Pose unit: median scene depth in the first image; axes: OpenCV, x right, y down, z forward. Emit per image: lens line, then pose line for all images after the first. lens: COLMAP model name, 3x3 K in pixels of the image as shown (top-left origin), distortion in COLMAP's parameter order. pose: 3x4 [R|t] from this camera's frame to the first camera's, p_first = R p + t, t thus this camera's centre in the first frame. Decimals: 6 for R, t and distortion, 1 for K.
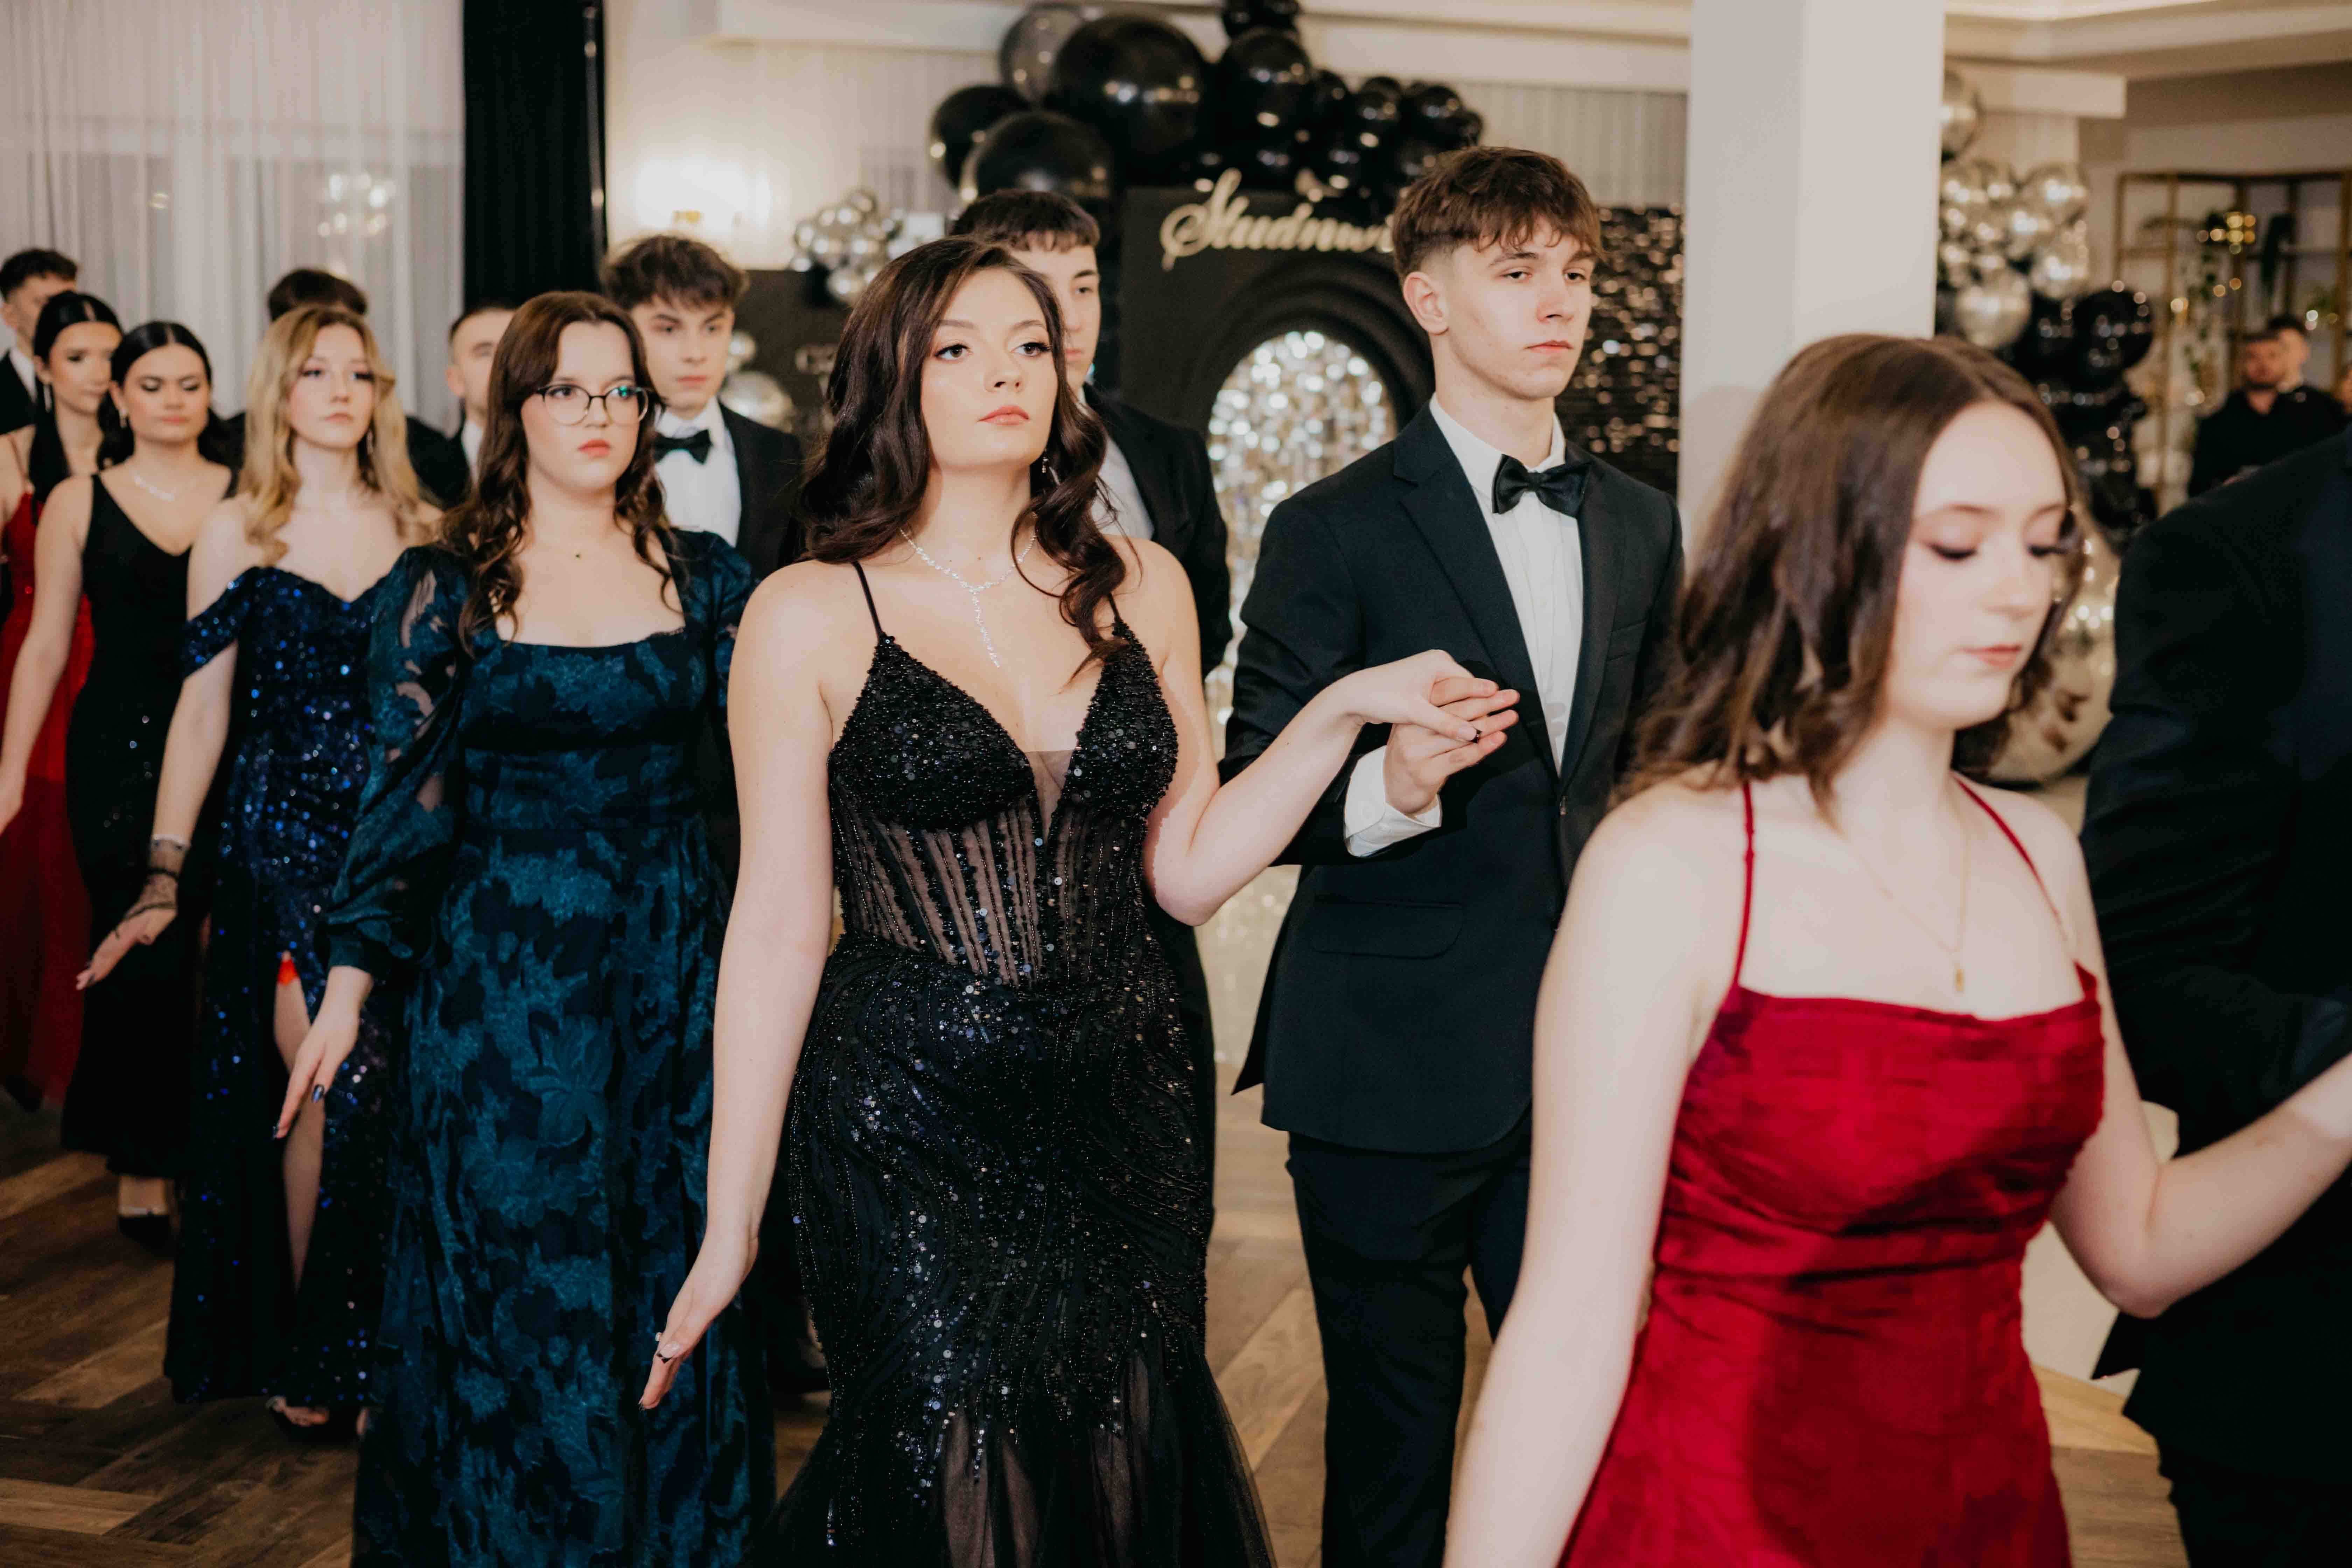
lens RADIAL K [[3330.8, 0, 1179.9], [0, 3330.8, 773.8], [0, 0, 1]] dist [-0.012300, 0.000000]
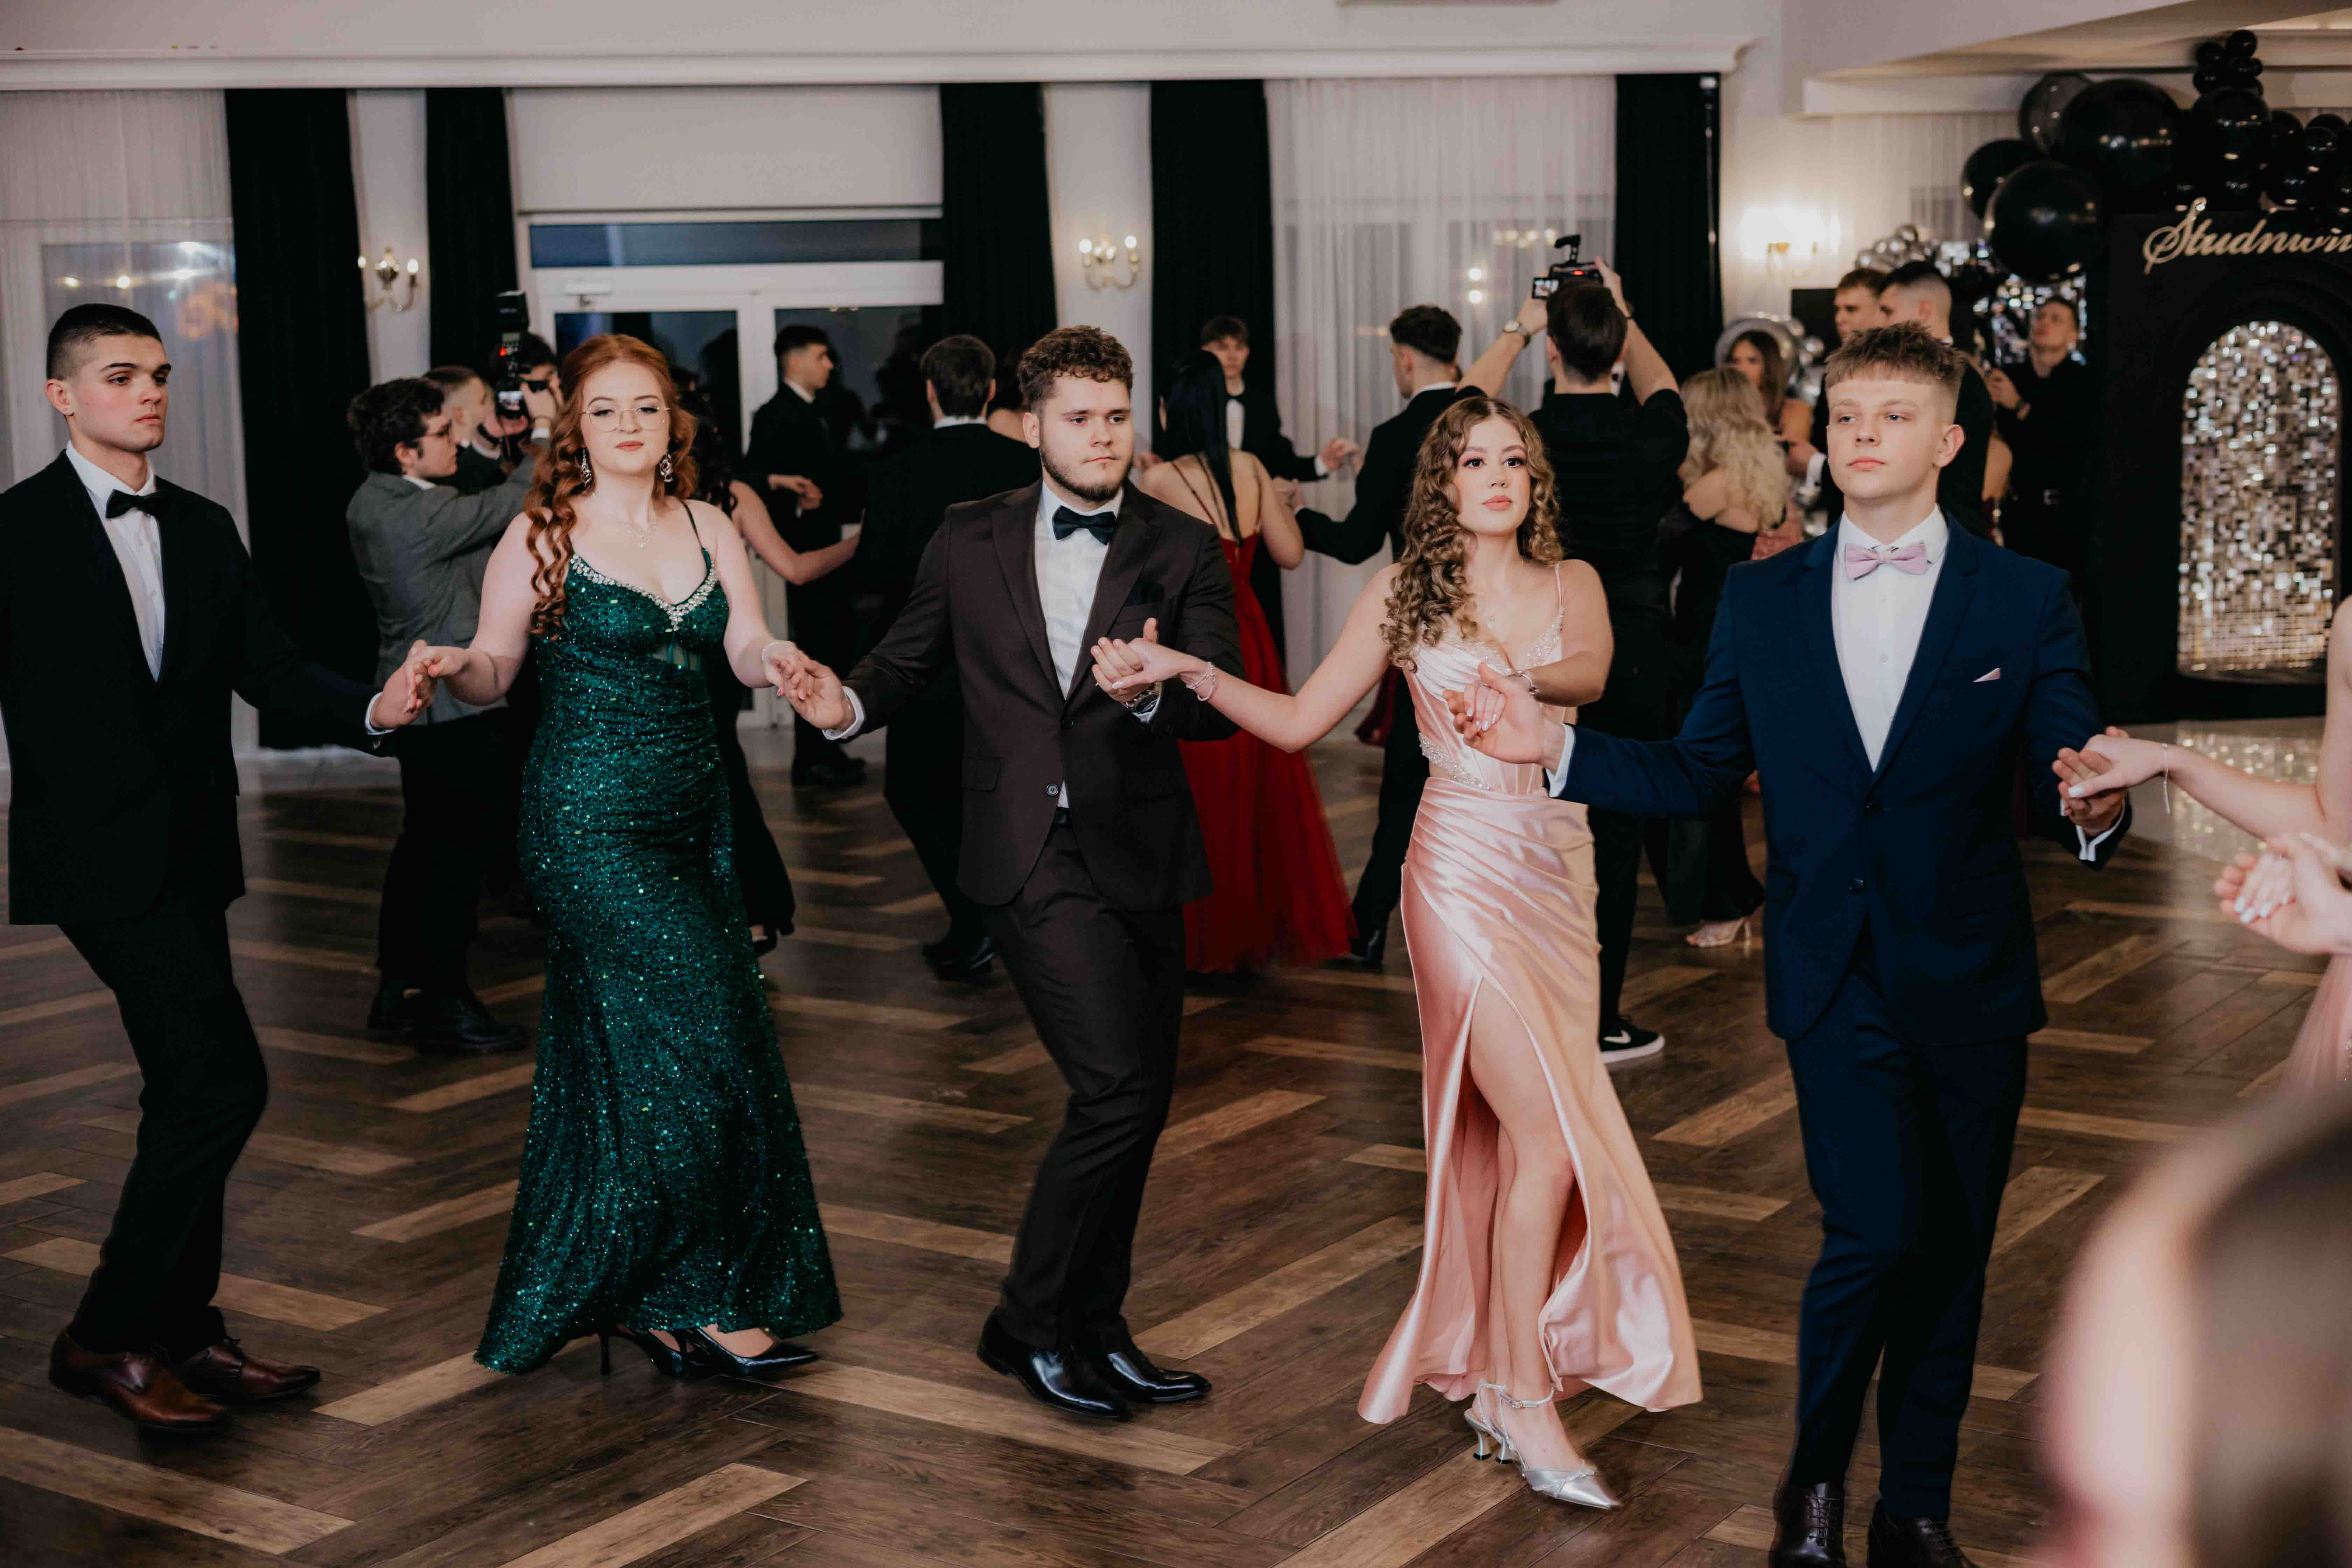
lens RADIAL K [[3330.8, 0, 1107.0], [0, 3330.8, 819.1], [0, 0, 1]] dist [-0.012300, 0.000000]
pose [[0.938084, 0.022512, -0.345676, 0.069945], [-0.011536, 0.999363, 0.033776, 0.022902], [0.346216, -0.027696, 0.937746, -0.376411]]
